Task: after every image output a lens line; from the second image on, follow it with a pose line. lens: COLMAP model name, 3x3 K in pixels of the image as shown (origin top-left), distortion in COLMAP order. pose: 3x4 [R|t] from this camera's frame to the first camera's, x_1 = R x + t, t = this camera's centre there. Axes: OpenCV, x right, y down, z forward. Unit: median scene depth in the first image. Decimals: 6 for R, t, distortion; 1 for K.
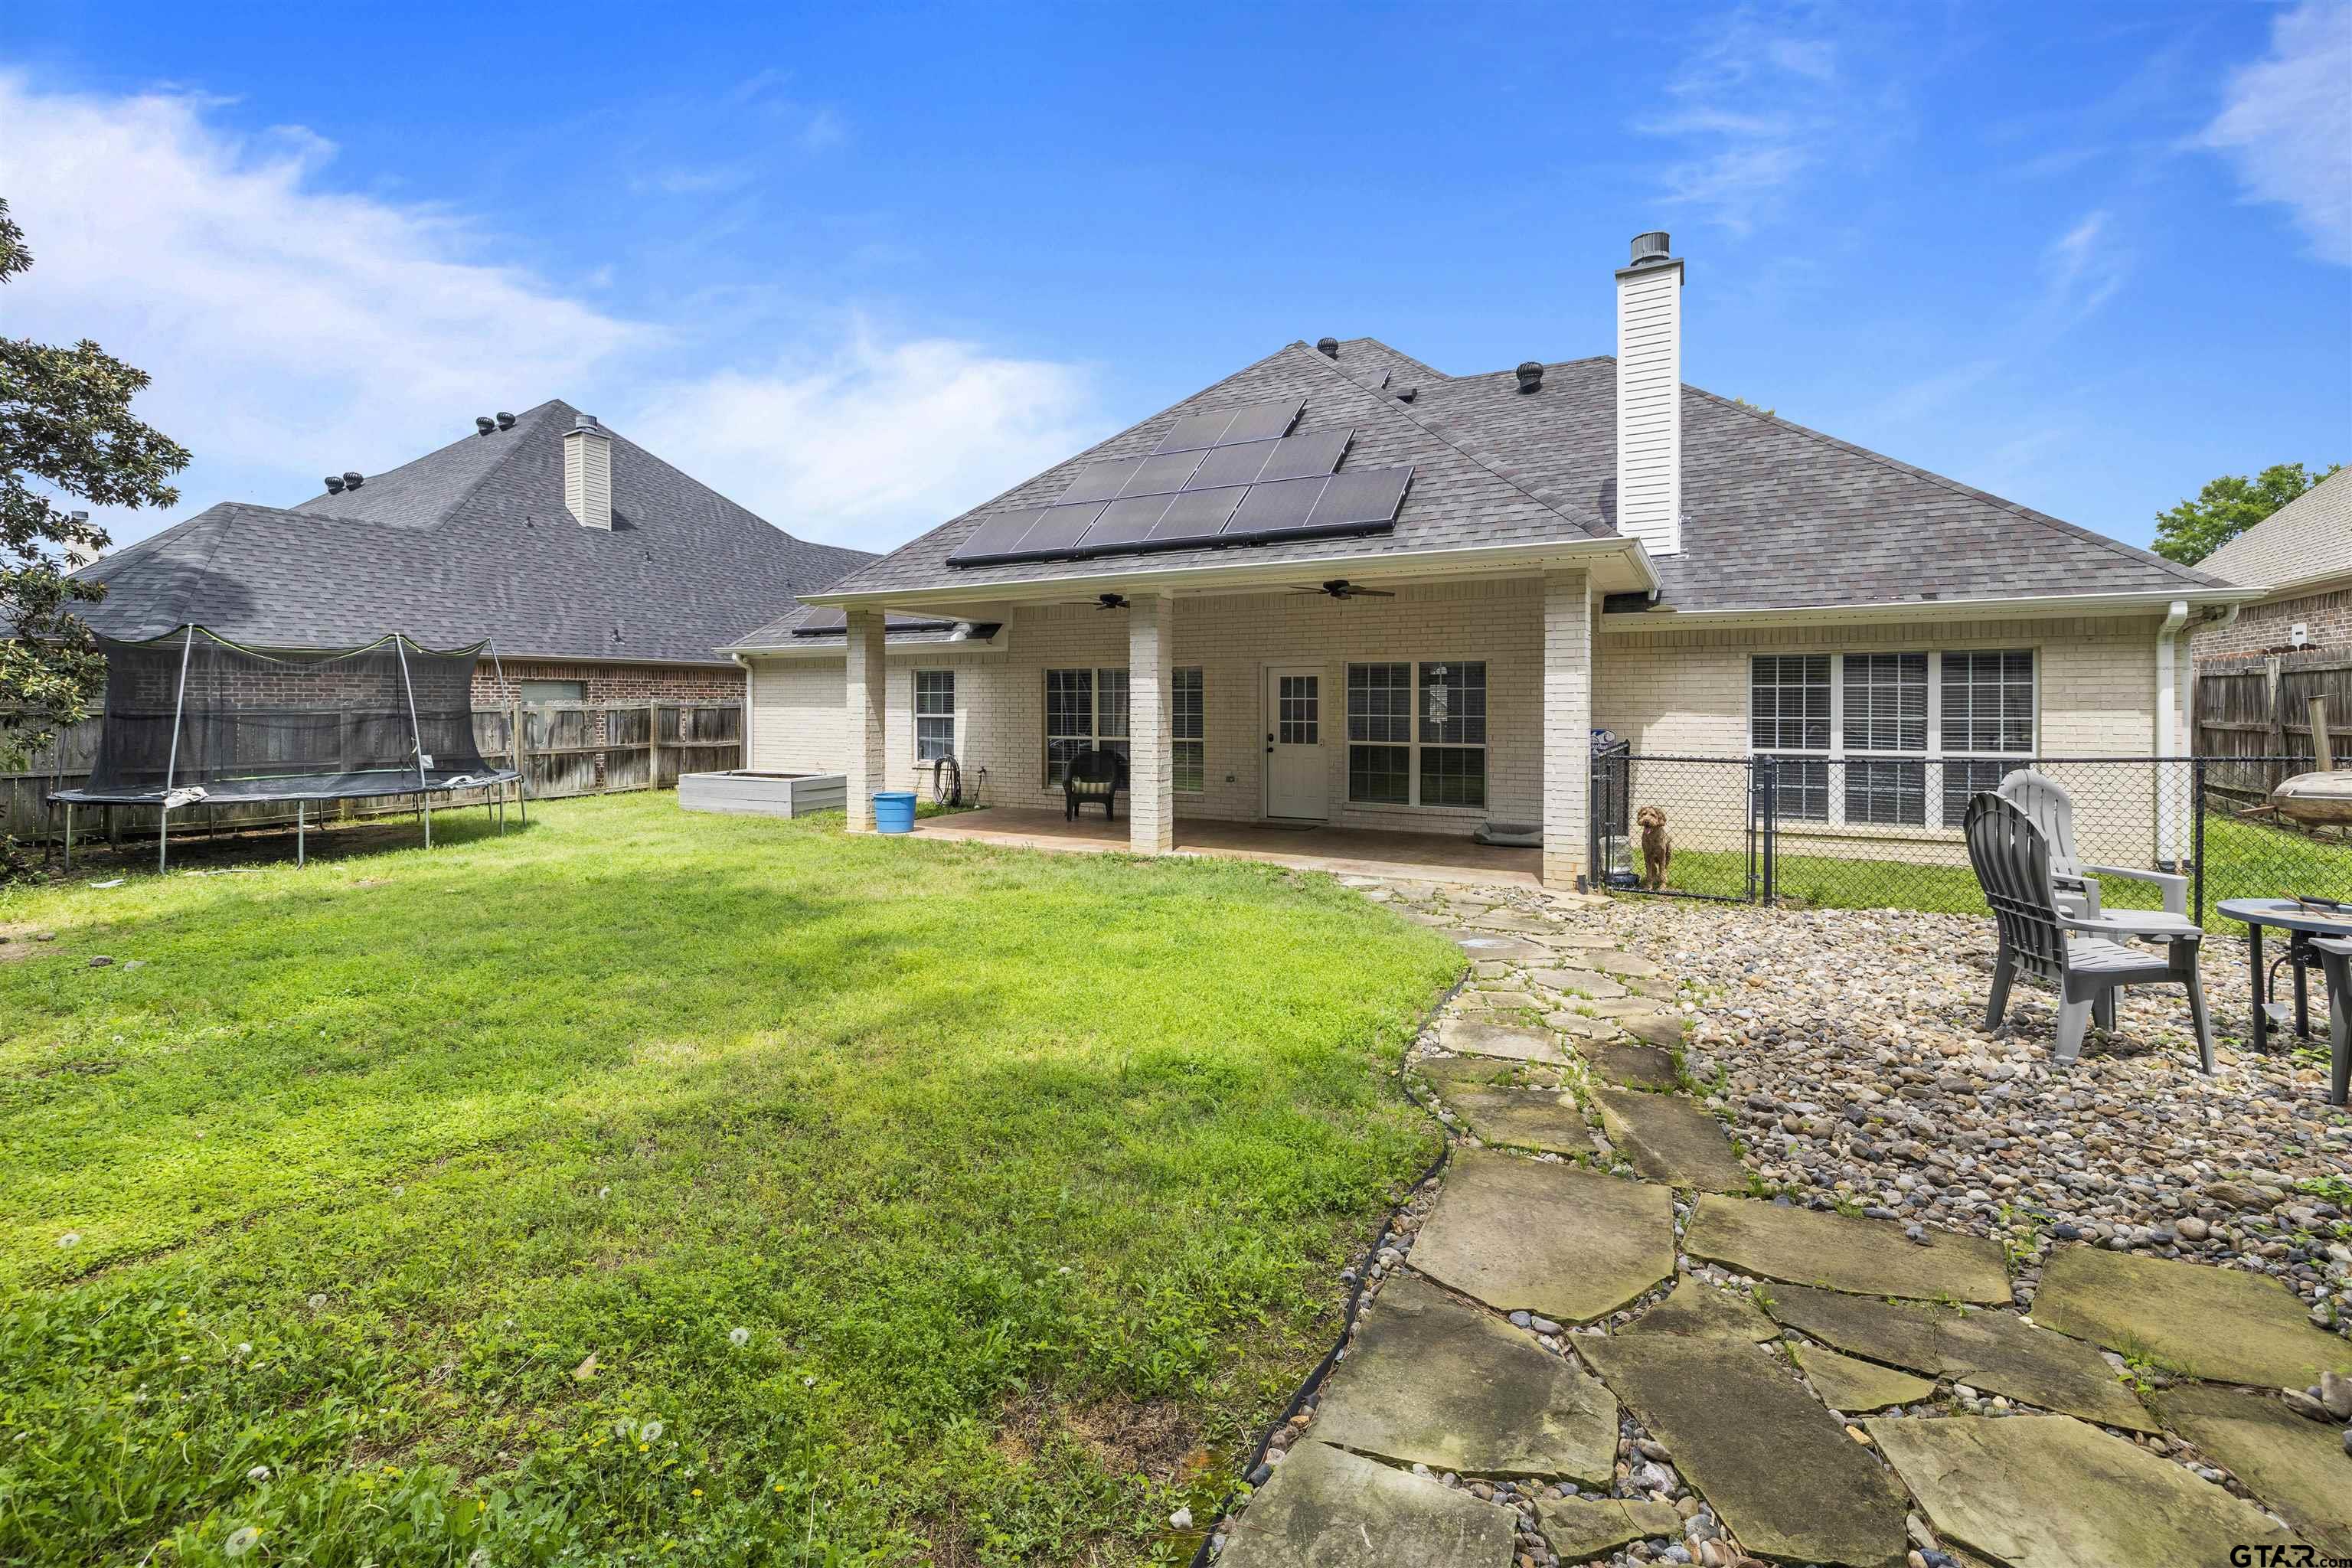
lens RADIAL K [[1010.7, 0, 1176.4], [0, 1010.7, 728.6], [0, 0, 1]] dist [-0.000235, 0.000088]
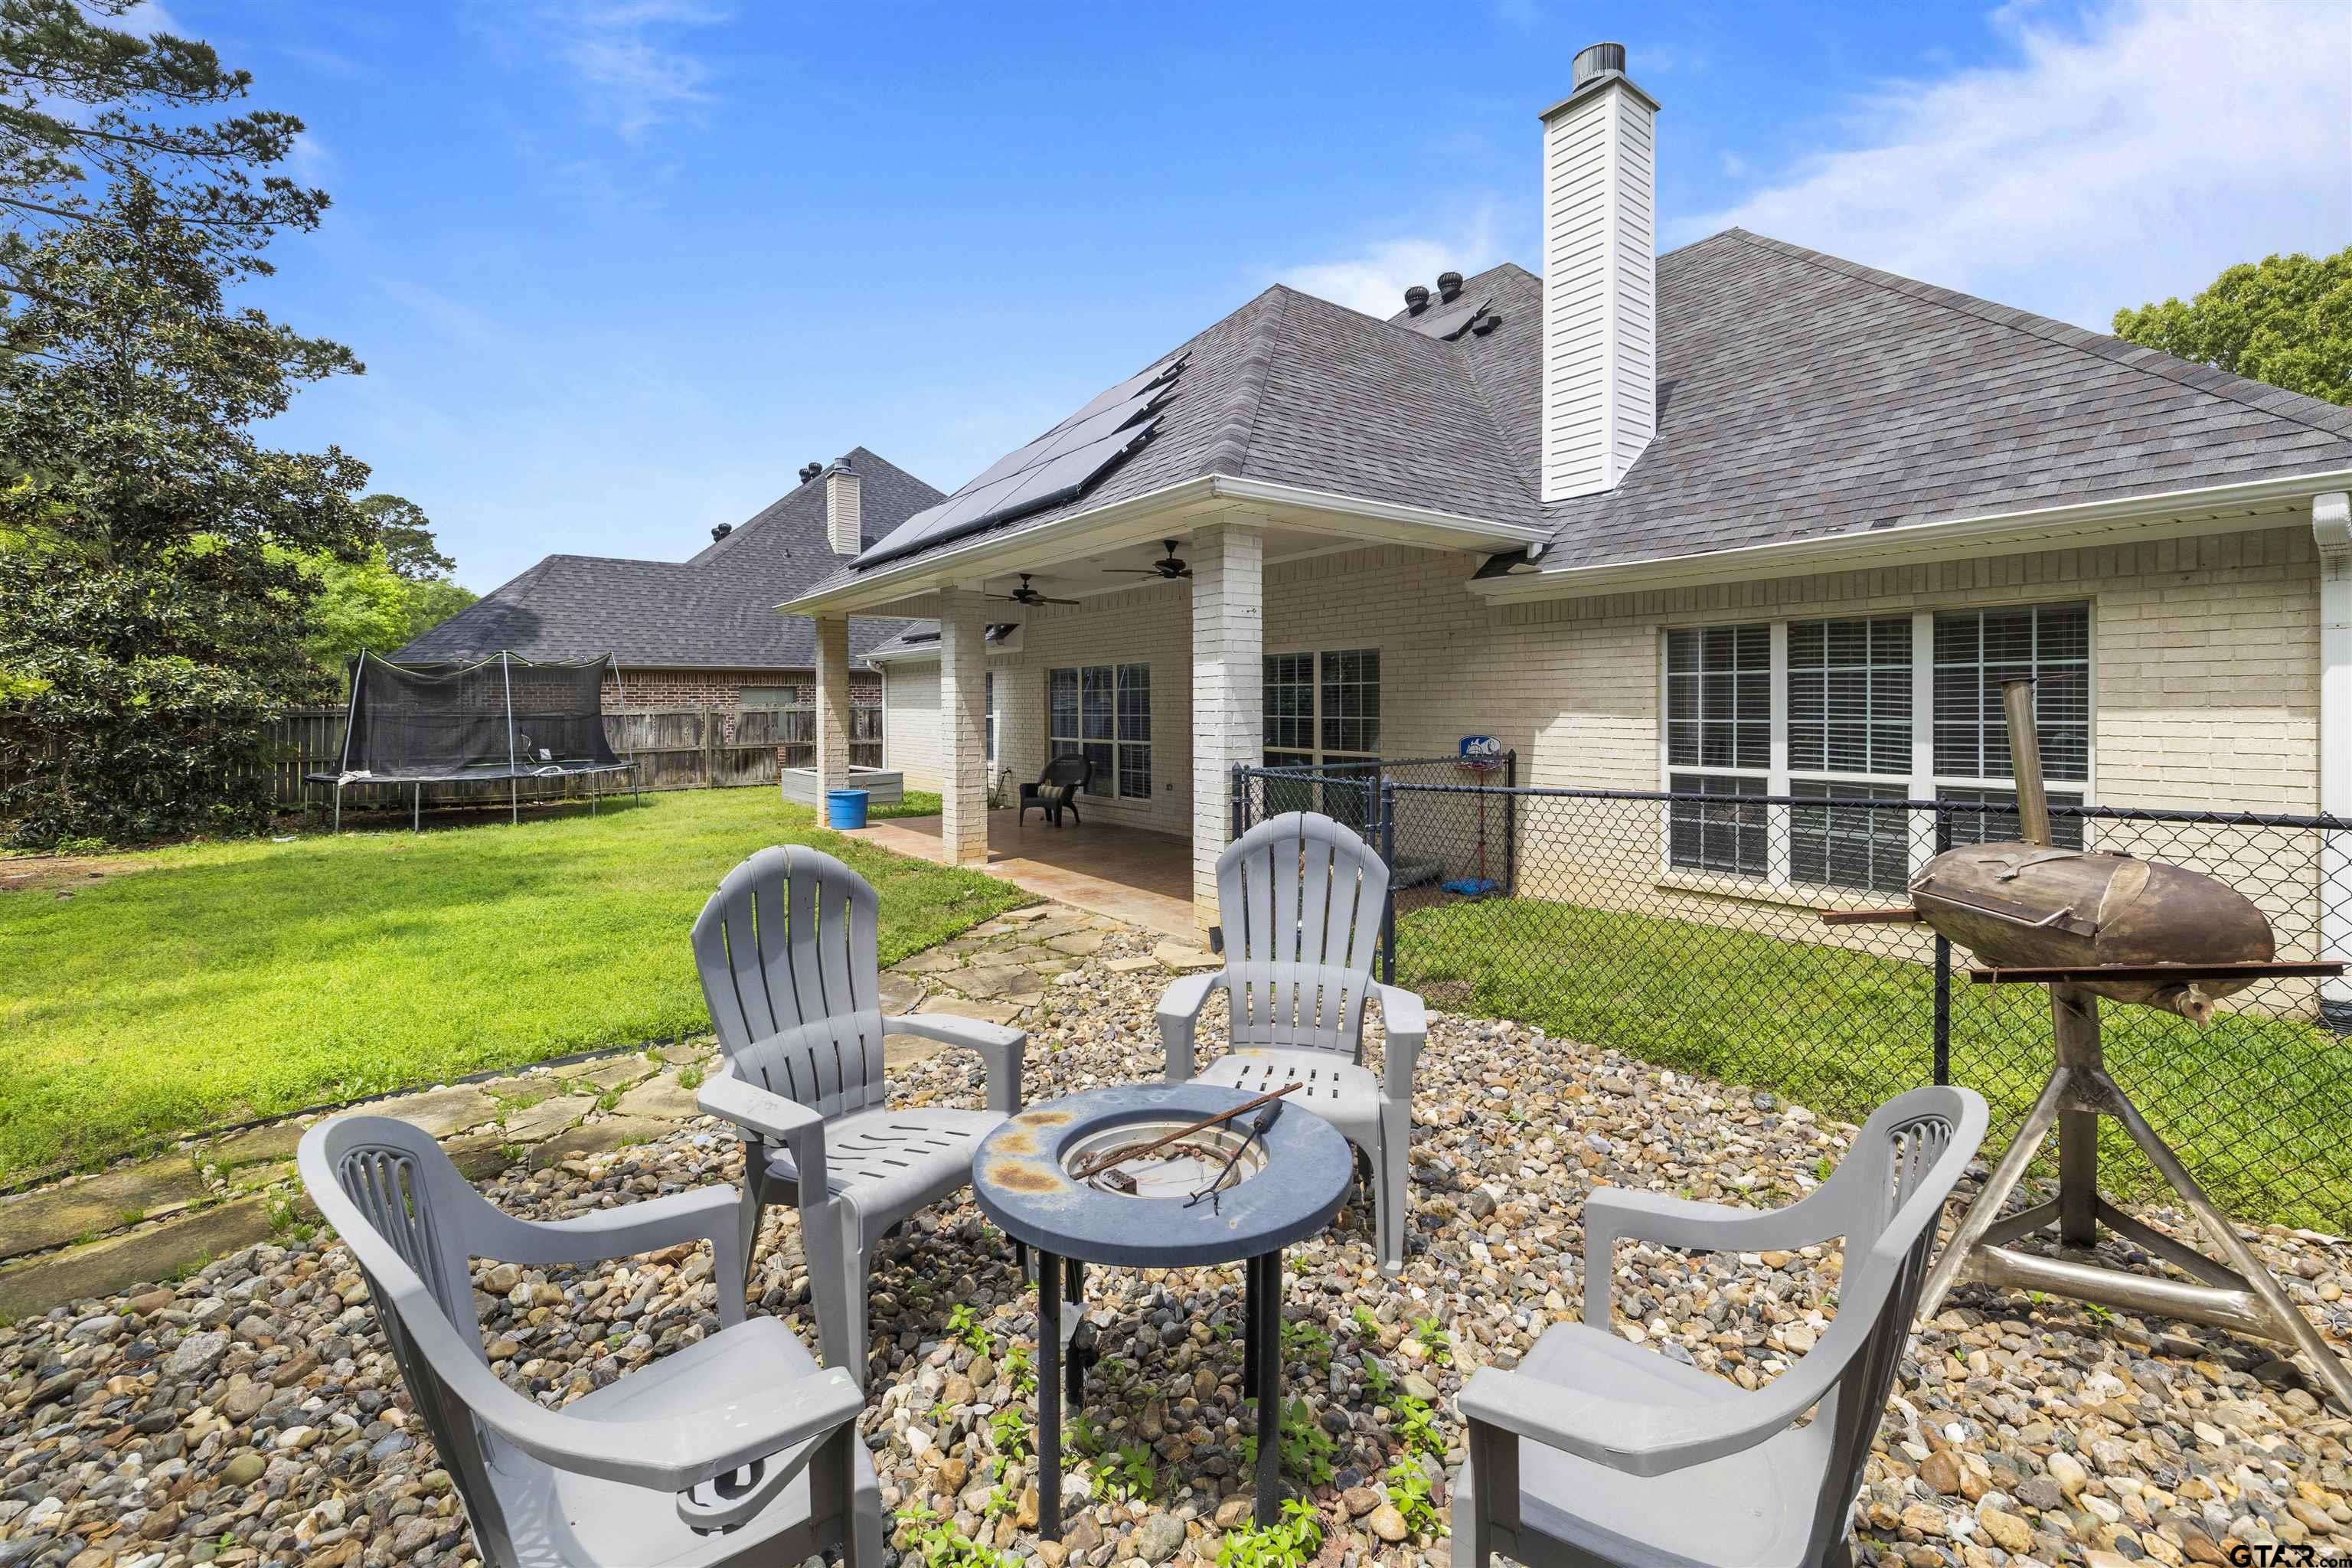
lens RADIAL K [[1010.7, 0, 1176.4], [0, 1010.7, 728.6], [0, 0, 1]] dist [-0.000235, 0.000088]
pose [[0.906359, 0.004567, -0.422483, 0.508256], [-0.004122, 0.999990, 0.001966, -0.004794], [0.422488, -0.000040, 0.906369, 0.219751]]
